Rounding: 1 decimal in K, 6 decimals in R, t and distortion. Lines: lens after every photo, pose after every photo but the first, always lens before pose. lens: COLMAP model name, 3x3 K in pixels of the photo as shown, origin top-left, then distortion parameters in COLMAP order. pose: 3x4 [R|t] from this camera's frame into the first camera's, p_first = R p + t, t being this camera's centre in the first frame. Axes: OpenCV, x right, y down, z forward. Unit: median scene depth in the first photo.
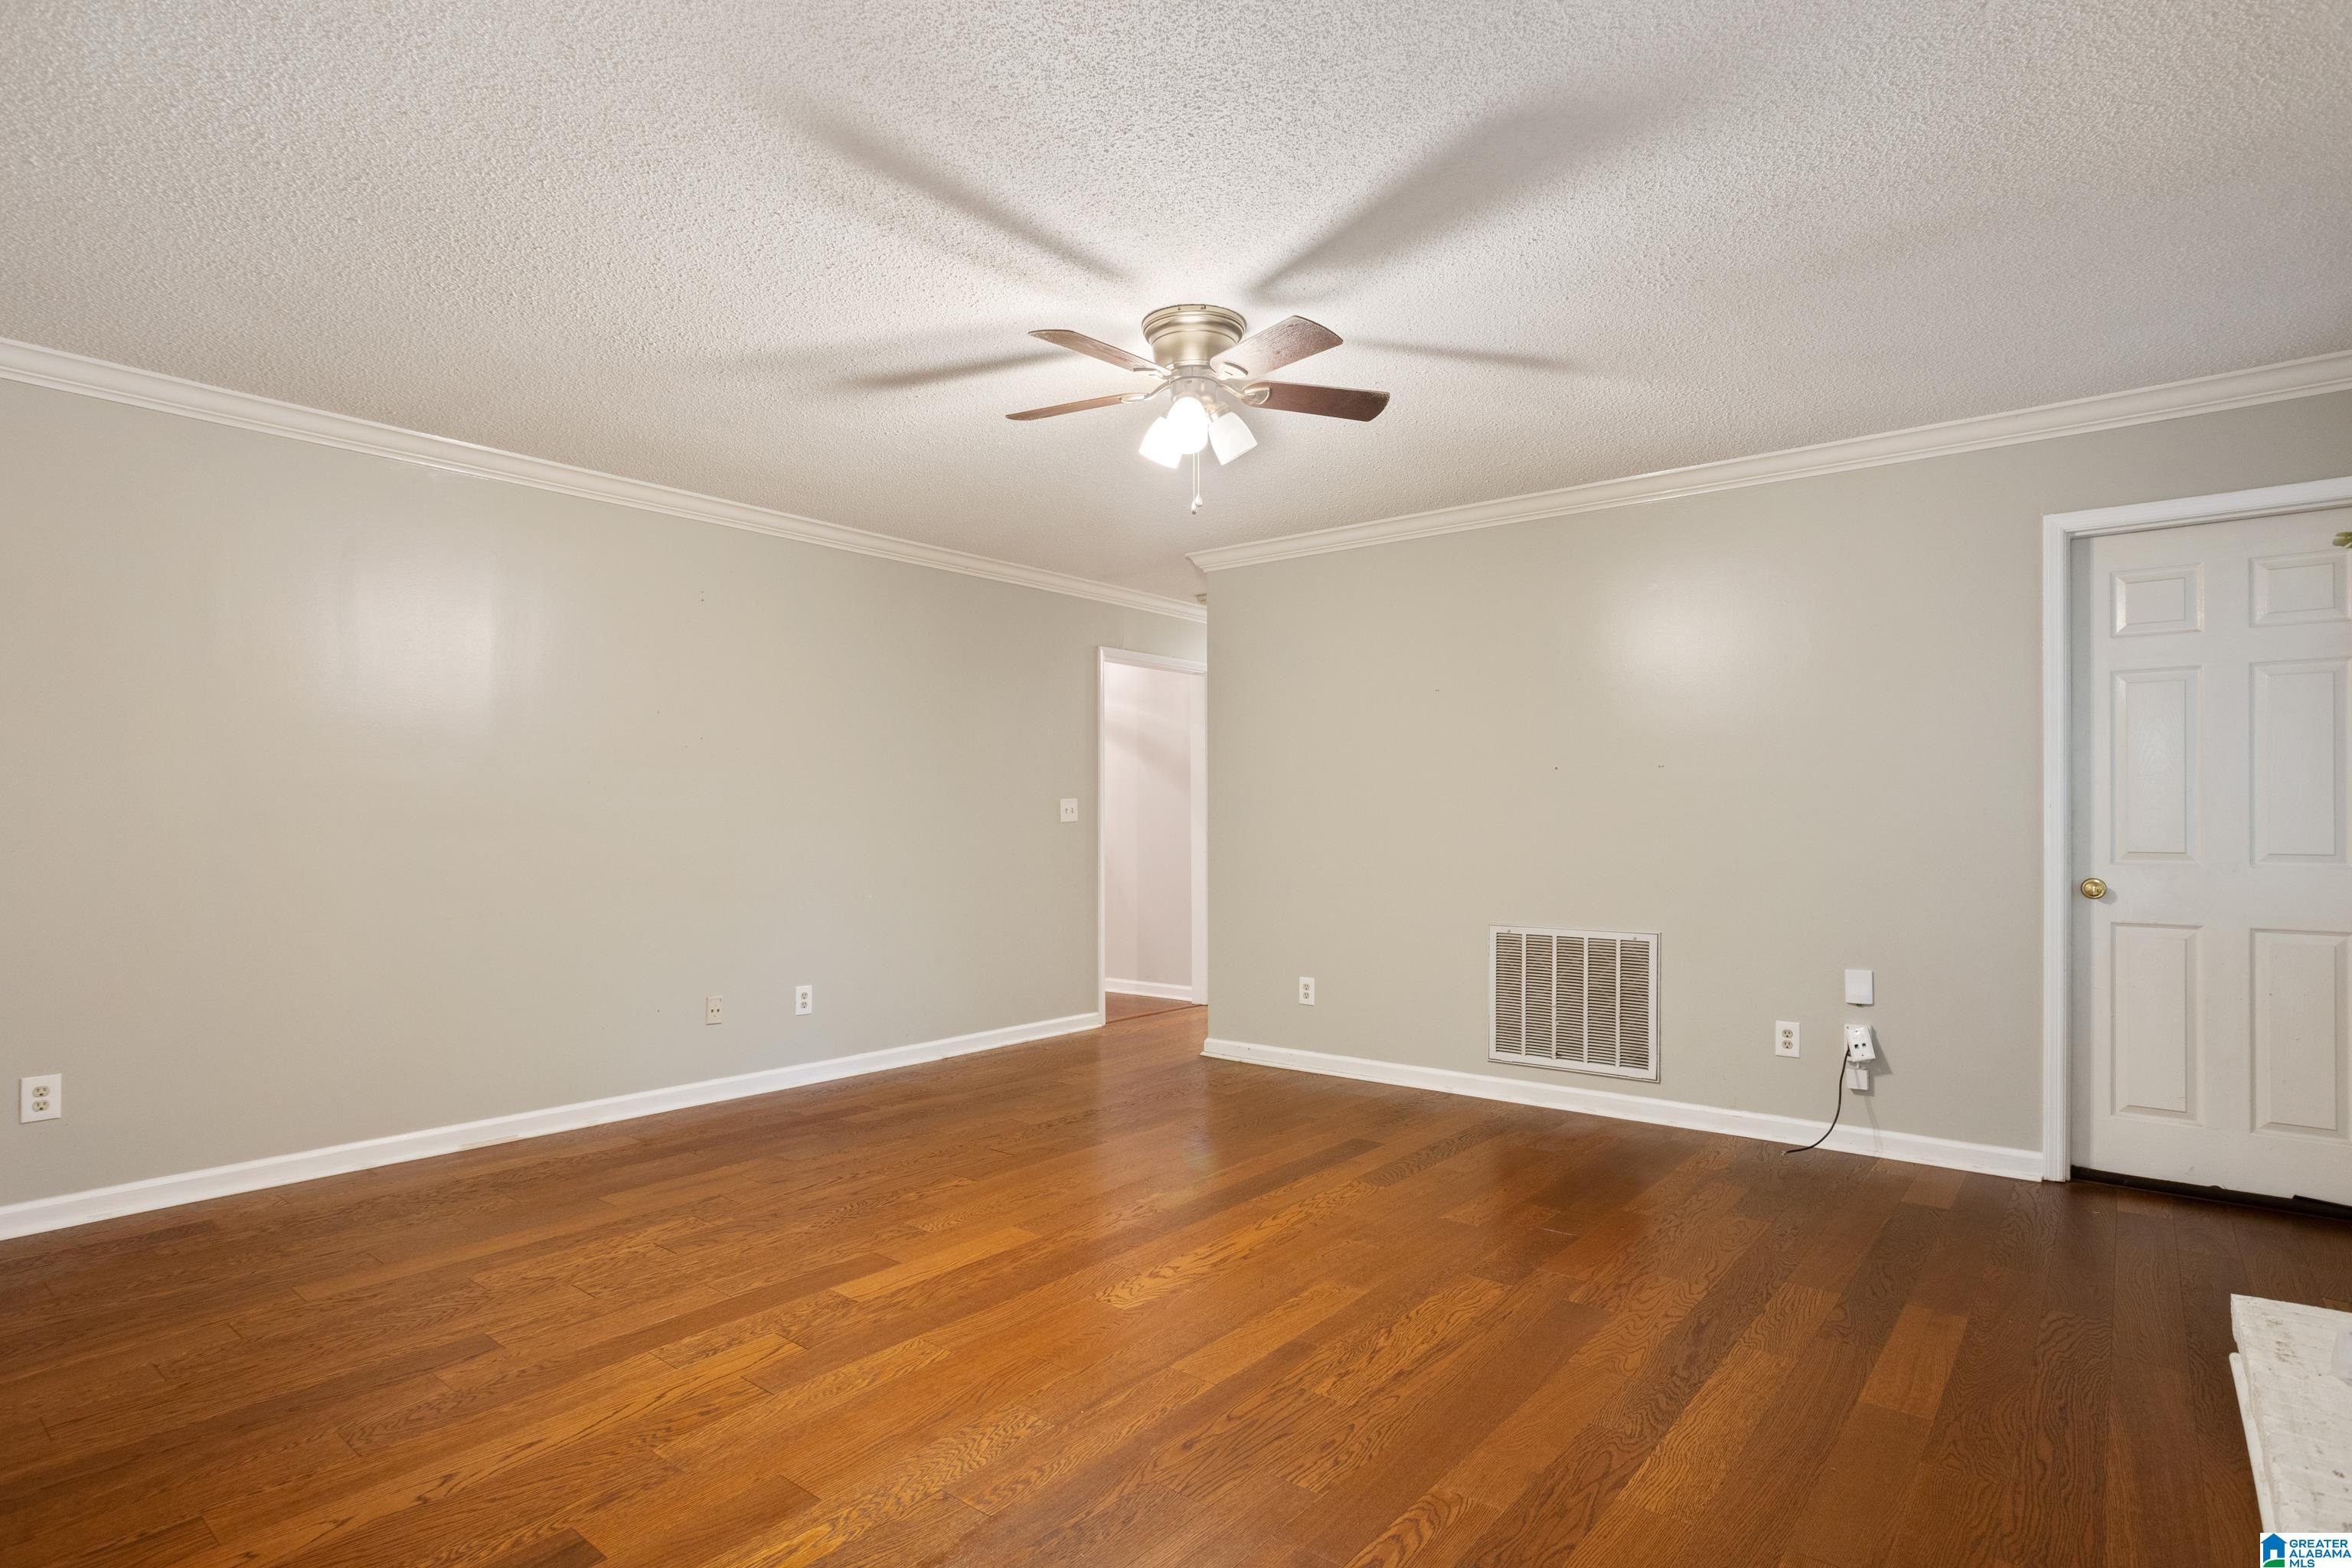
lens RADIAL K [[1200.5, 0, 1163.3], [0, 1200.5, 793.0], [0, 0, 1]] dist [-0.021865, 0.004539]
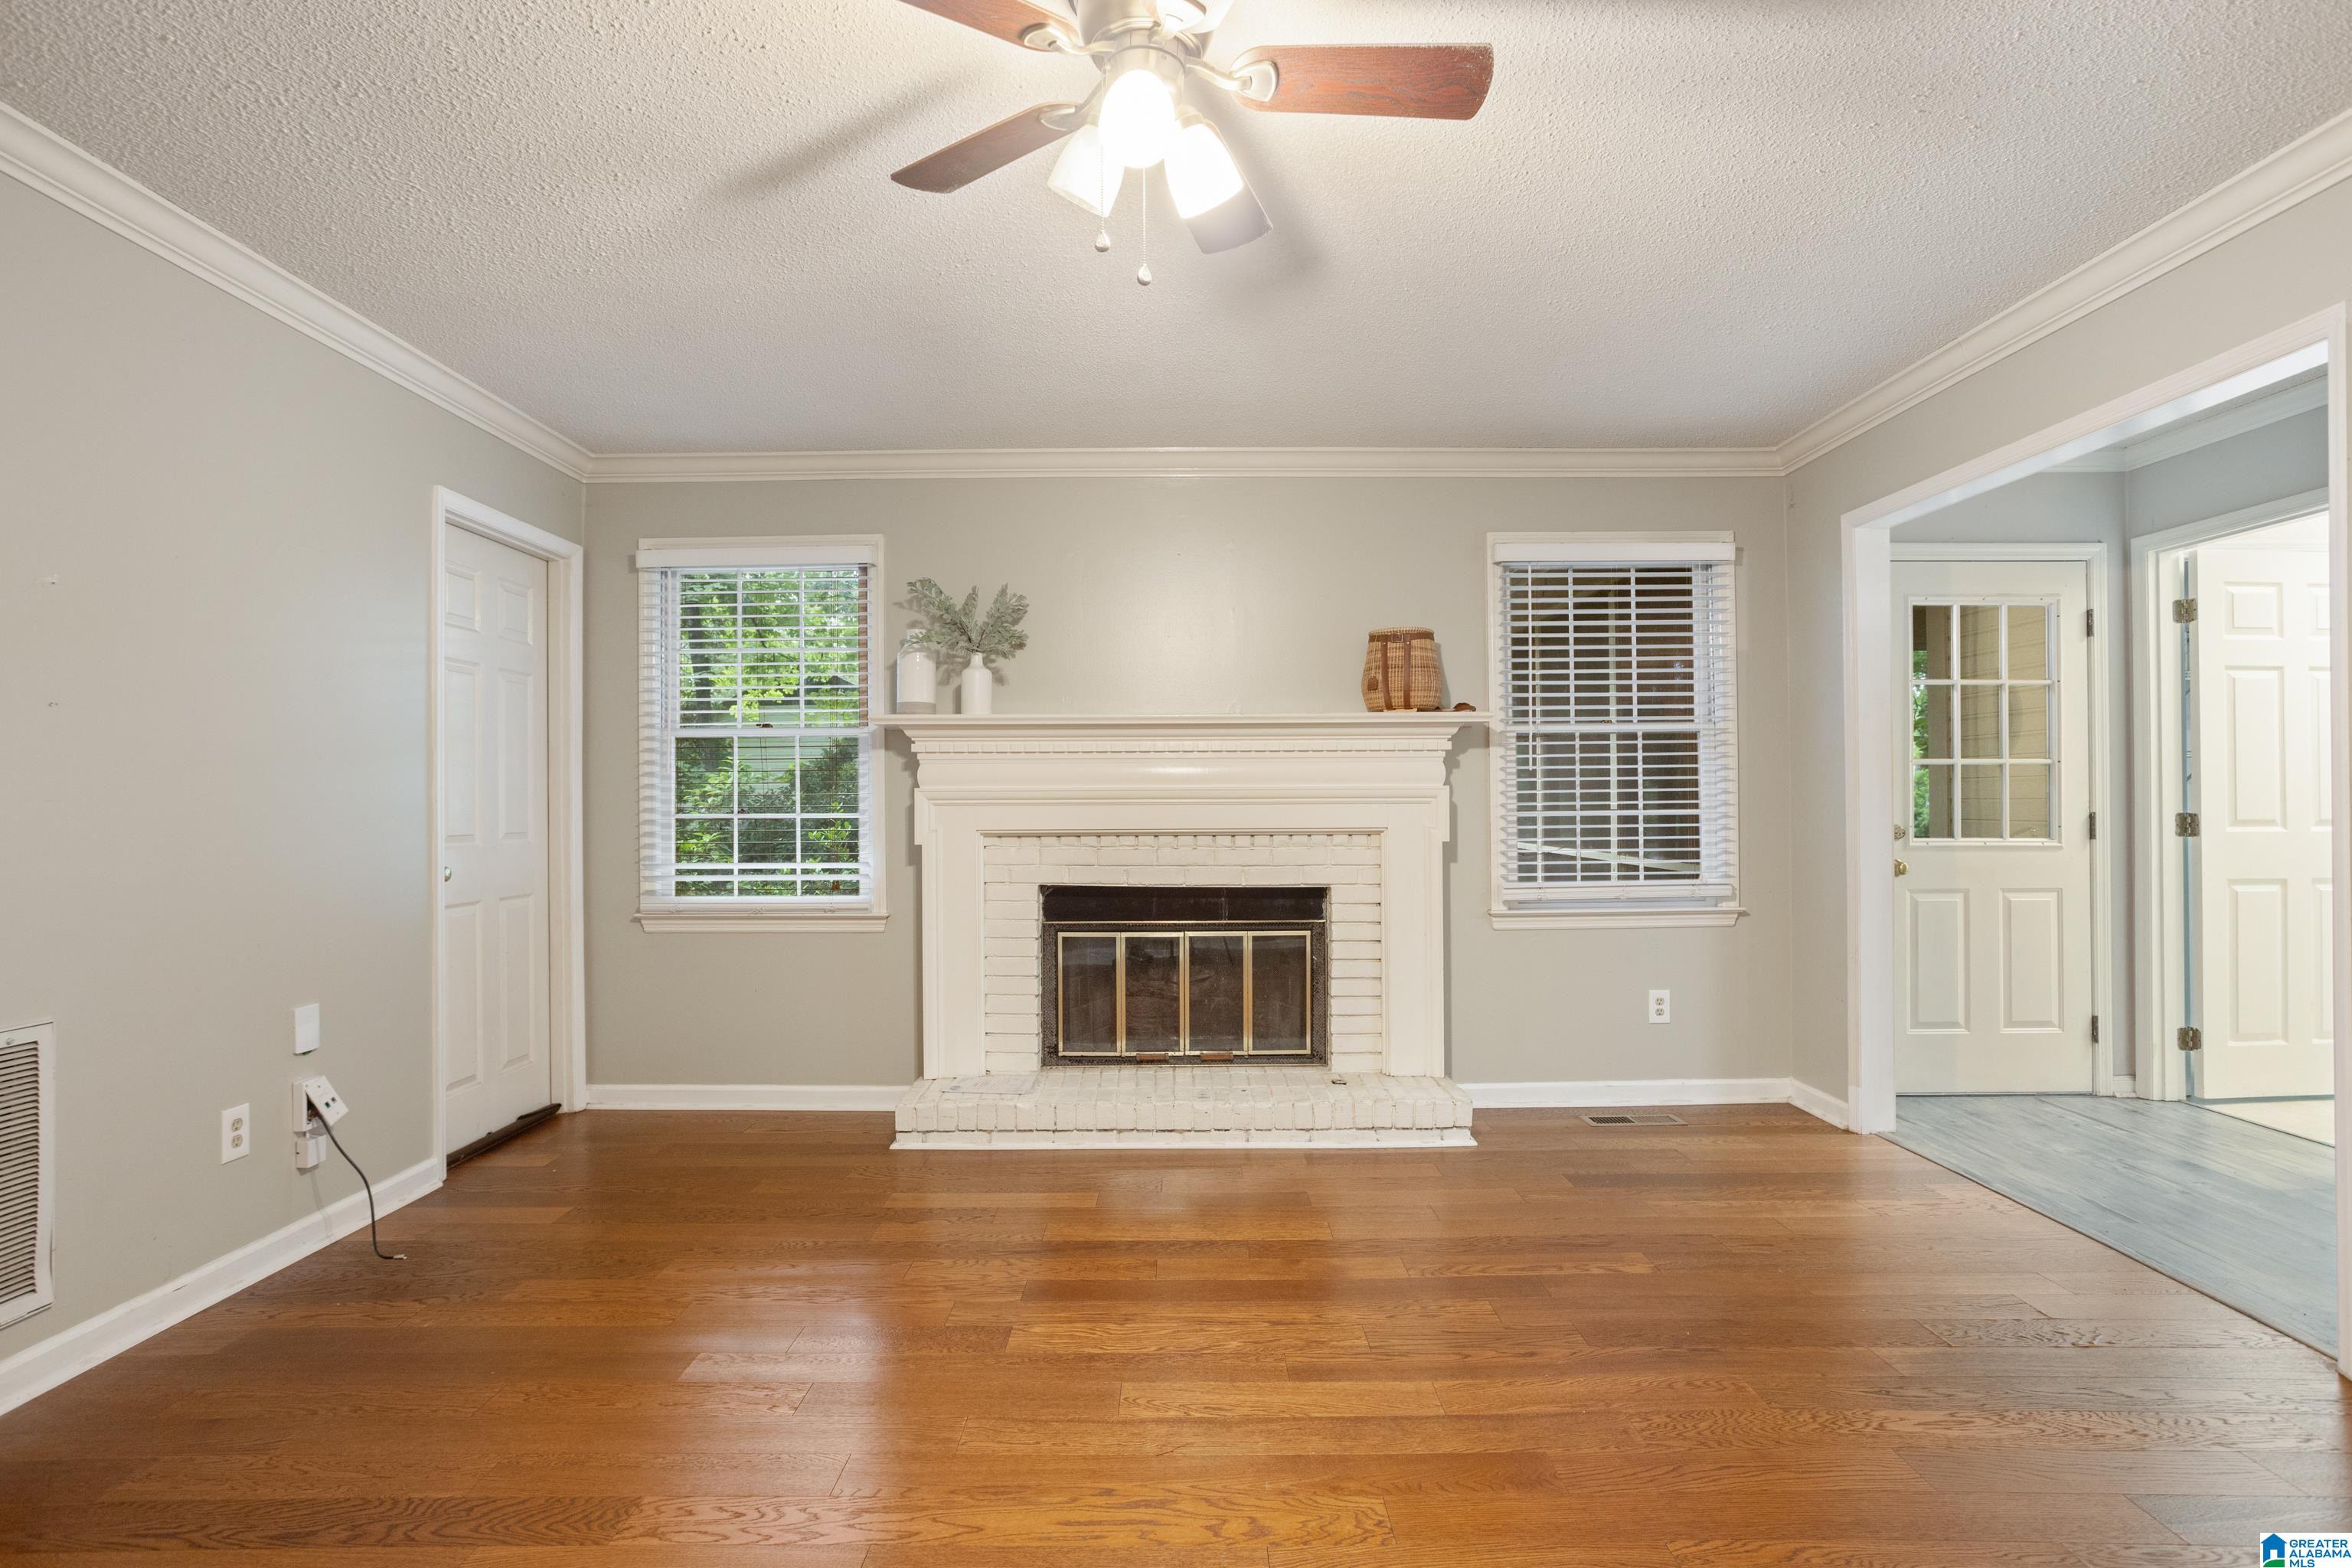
lens RADIAL K [[1200.5, 0, 1189.0], [0, 1200.5, 782.0], [0, 0, 1]] dist [-0.021865, 0.004539]
pose [[-0.646481, 0.016400, 0.762754, -0.442245], [-0.013262, 0.999376, -0.032728, 0.033165], [-0.762815, -0.031274, -0.645860, 1.378398]]
